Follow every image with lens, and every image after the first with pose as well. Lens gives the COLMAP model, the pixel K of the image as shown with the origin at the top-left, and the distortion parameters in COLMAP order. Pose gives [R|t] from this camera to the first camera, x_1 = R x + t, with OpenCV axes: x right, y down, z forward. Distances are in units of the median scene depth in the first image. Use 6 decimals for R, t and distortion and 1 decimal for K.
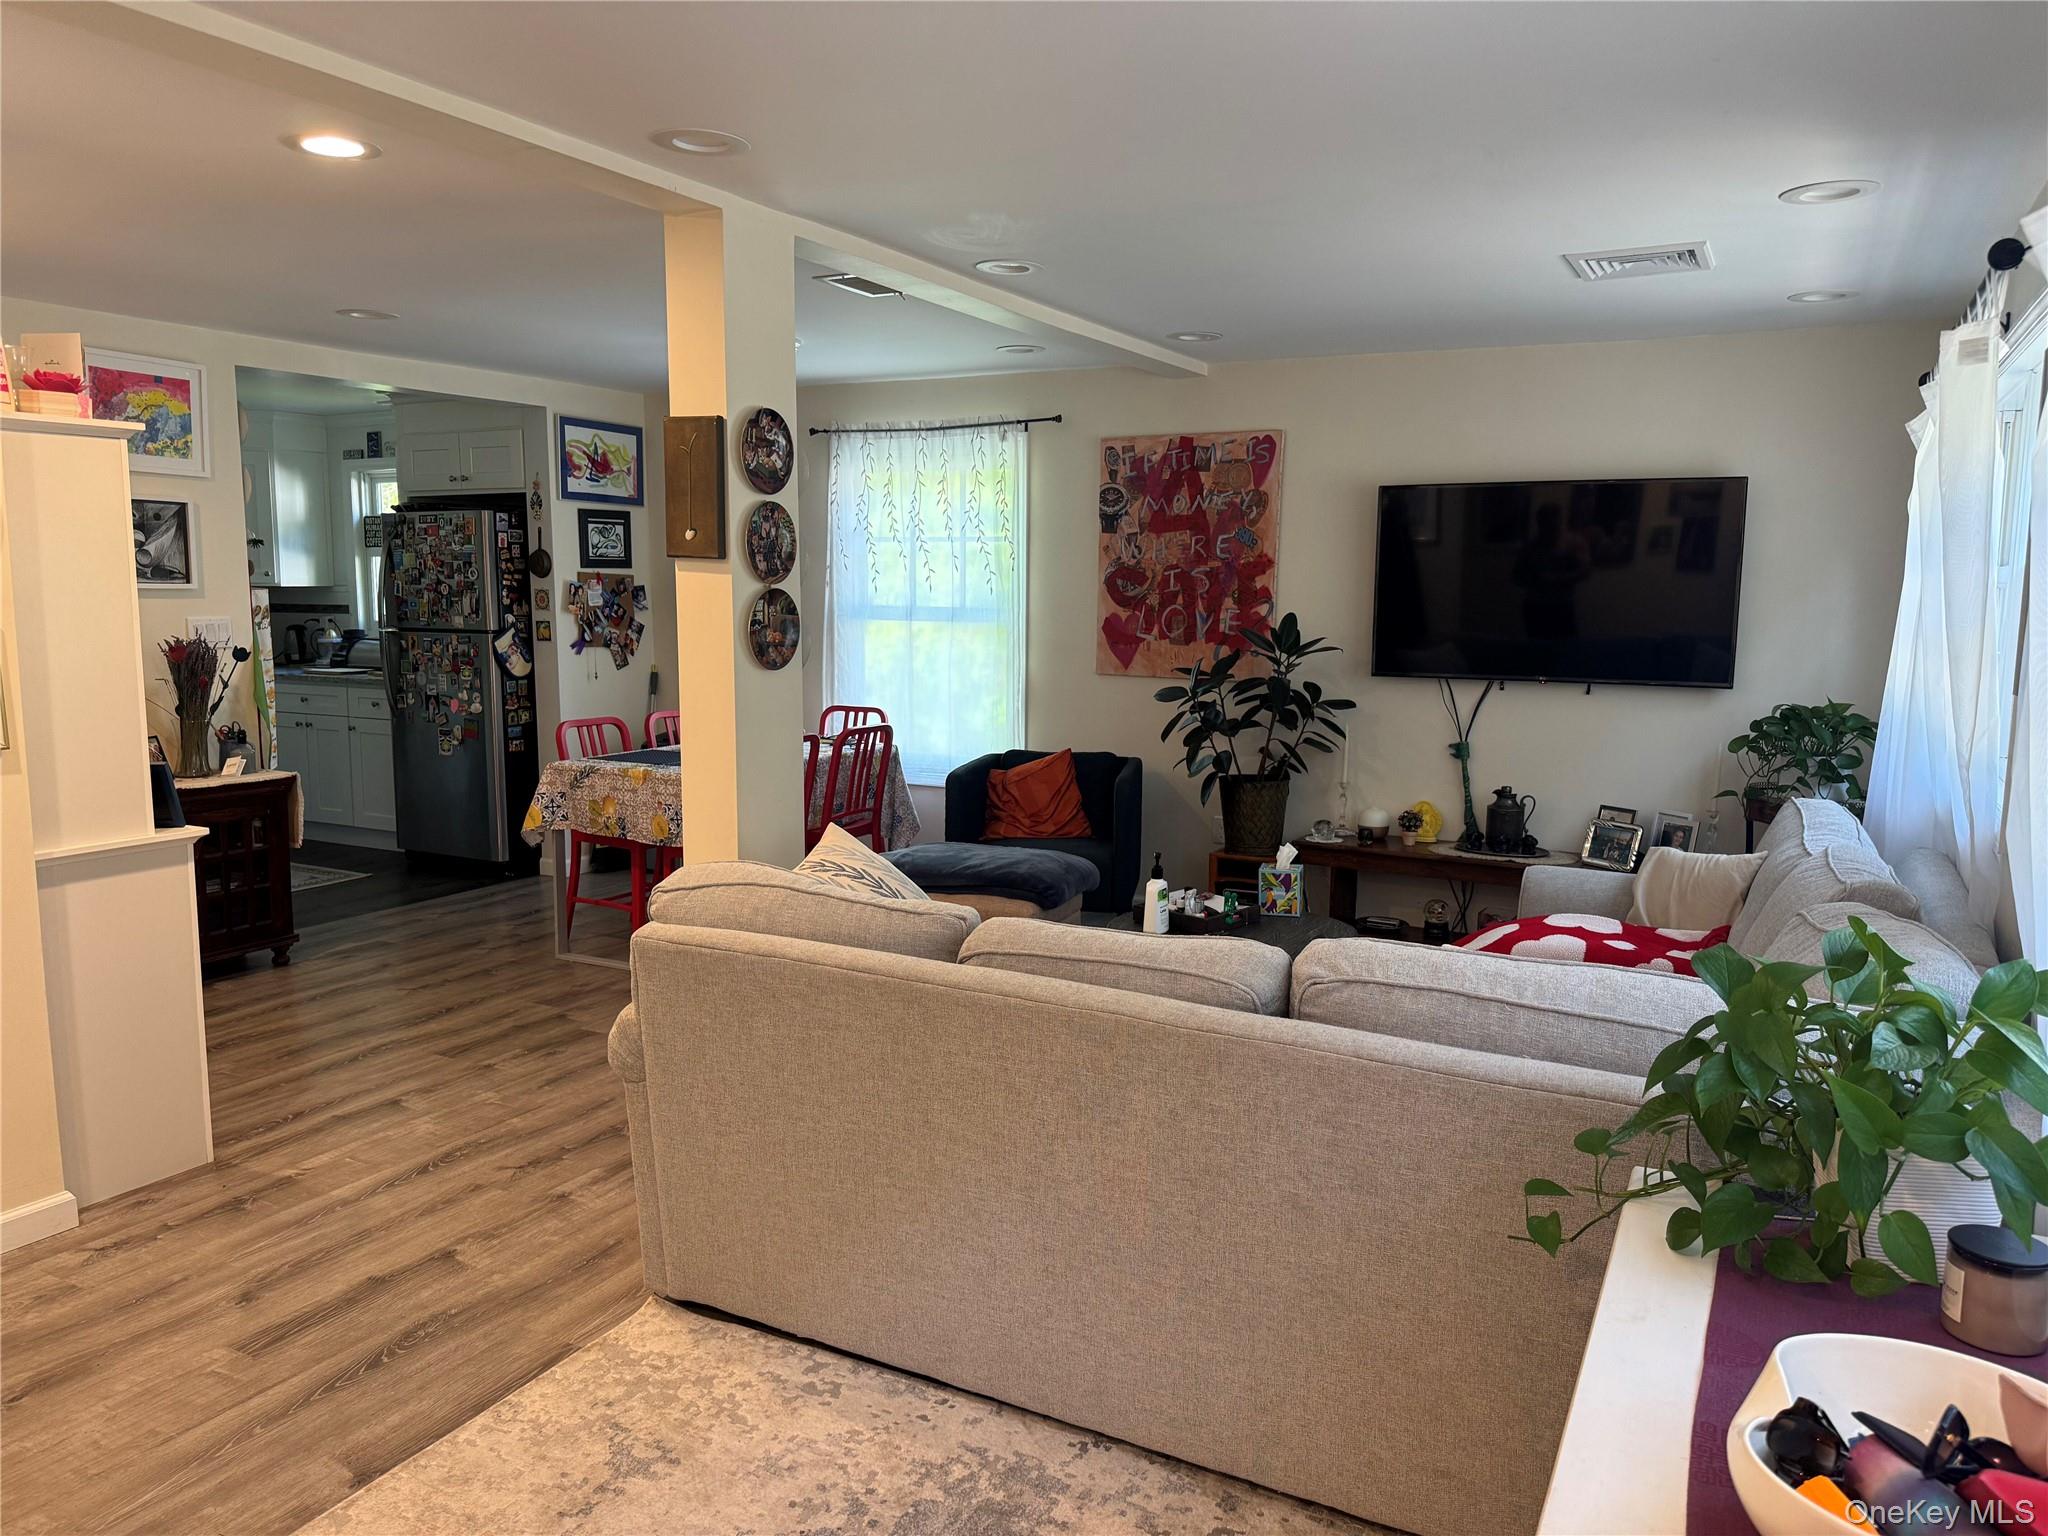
lens RADIAL K [[1450.4, 0, 1024.0], [0, 1450.4, 768.0], [0, 0, 1]] dist [-0.000763, -0.001556]
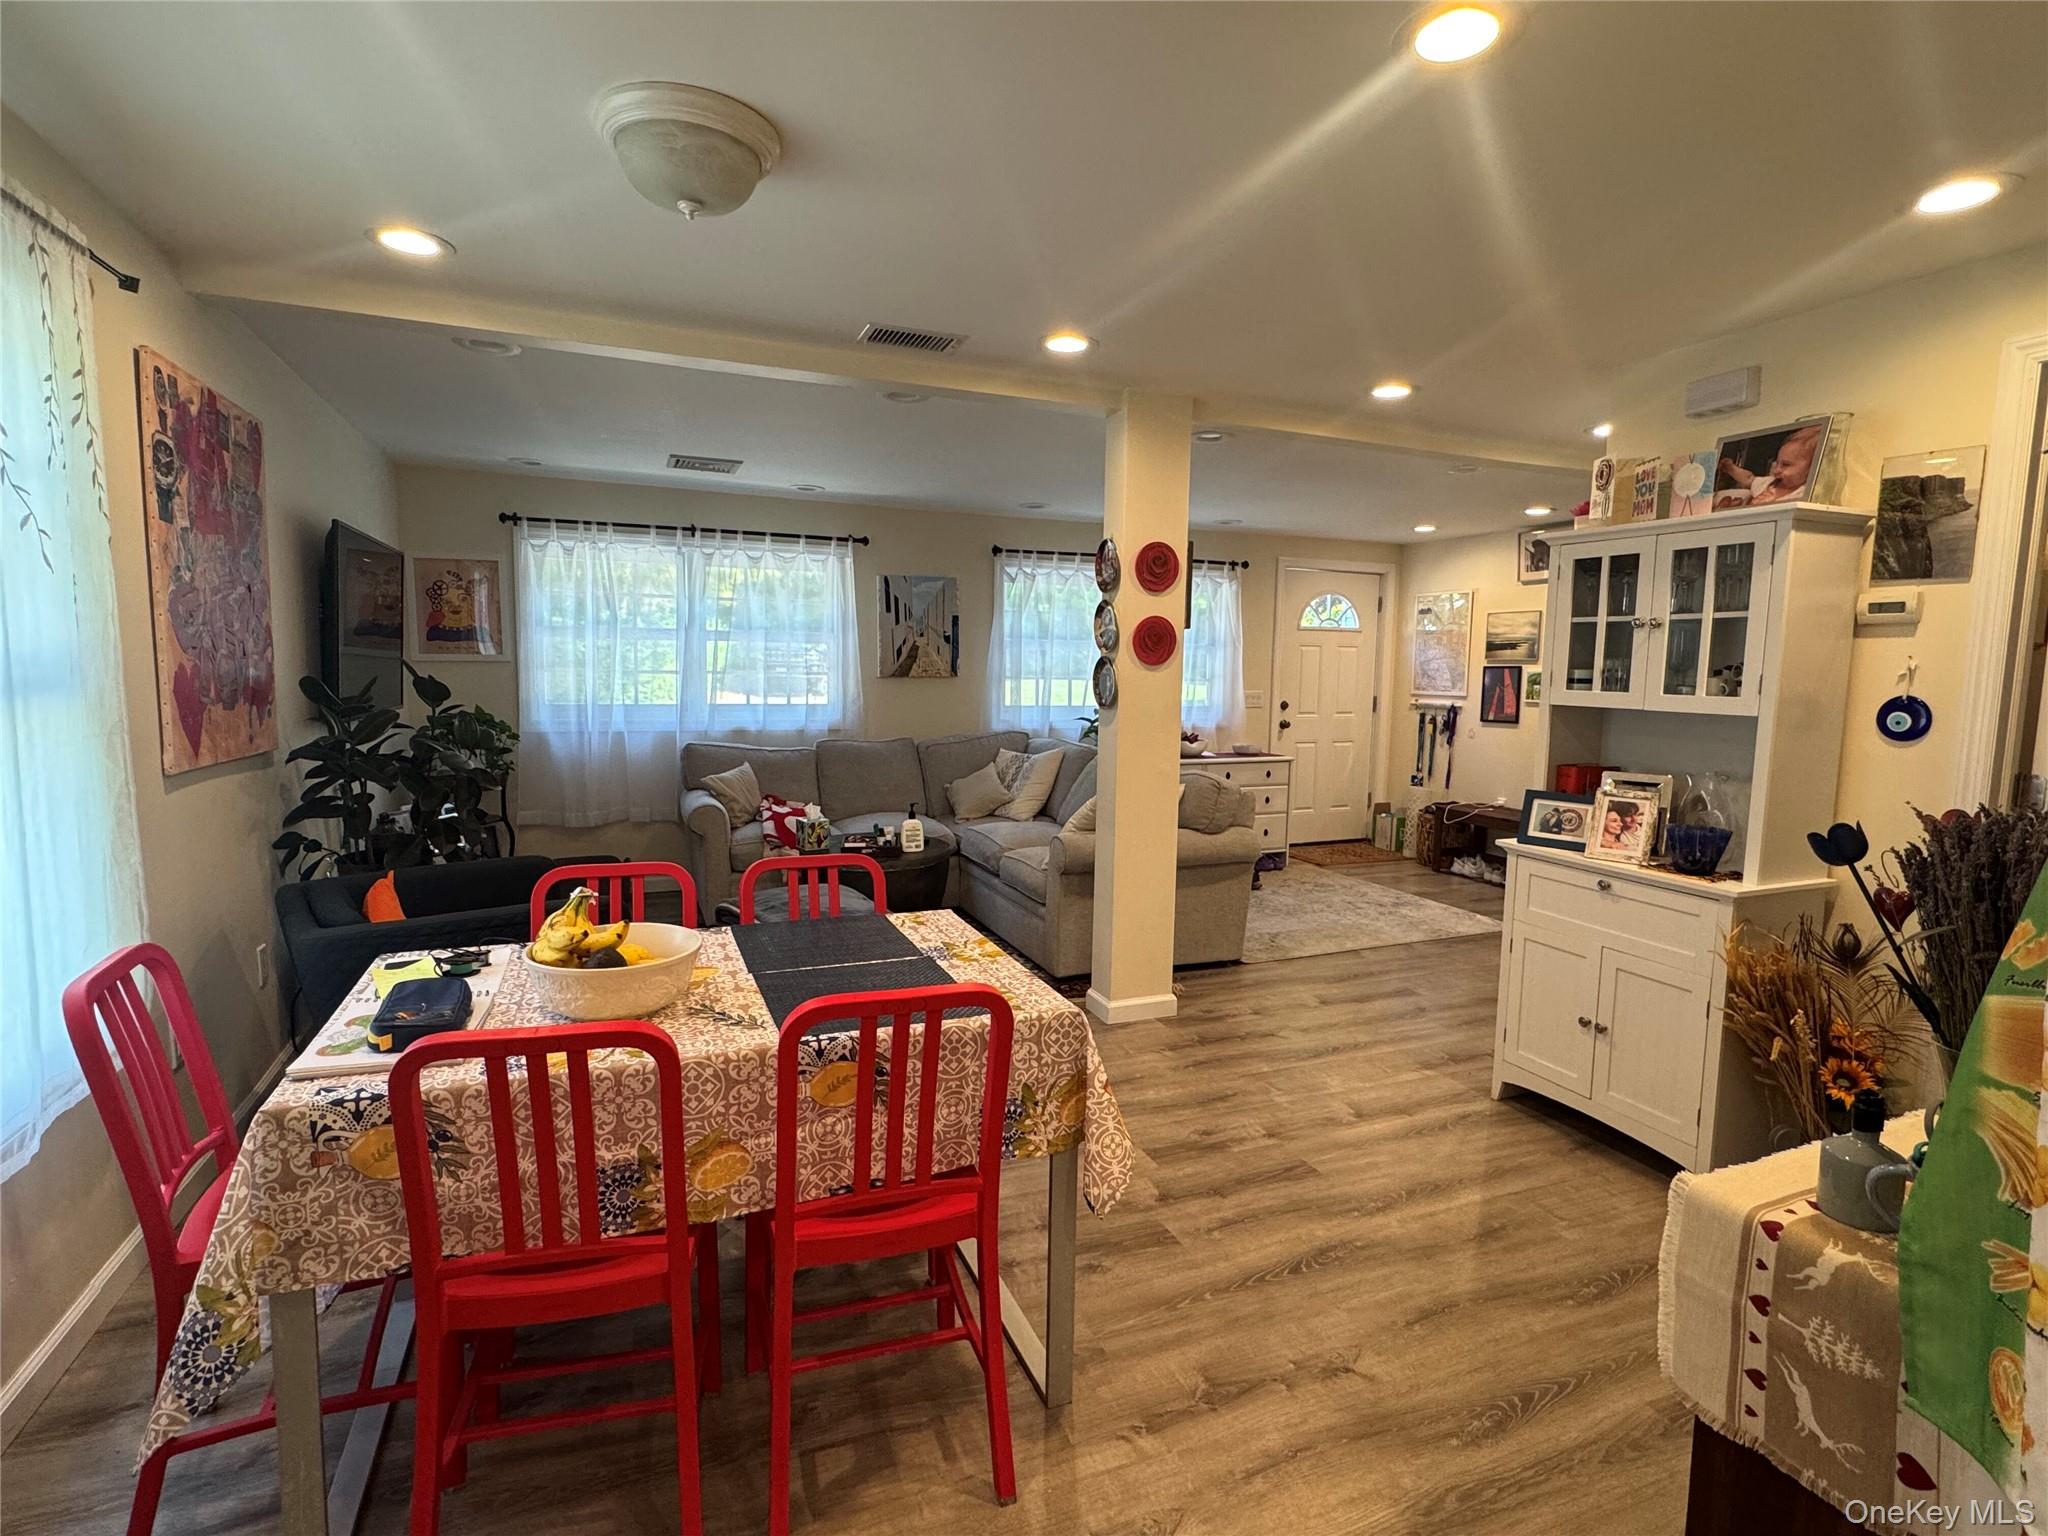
lens RADIAL K [[1025.4, 0, 1024.0], [0, 1025.4, 768.0], [0, 0, 1]] dist [0.000378, 0.000003]
pose [[-0.772479, -0.090102, 0.628616, -0.694048], [0.060981, 0.974784, 0.214657, -0.211742], [-0.632106, 0.204151, -0.747506, 1.668531]]
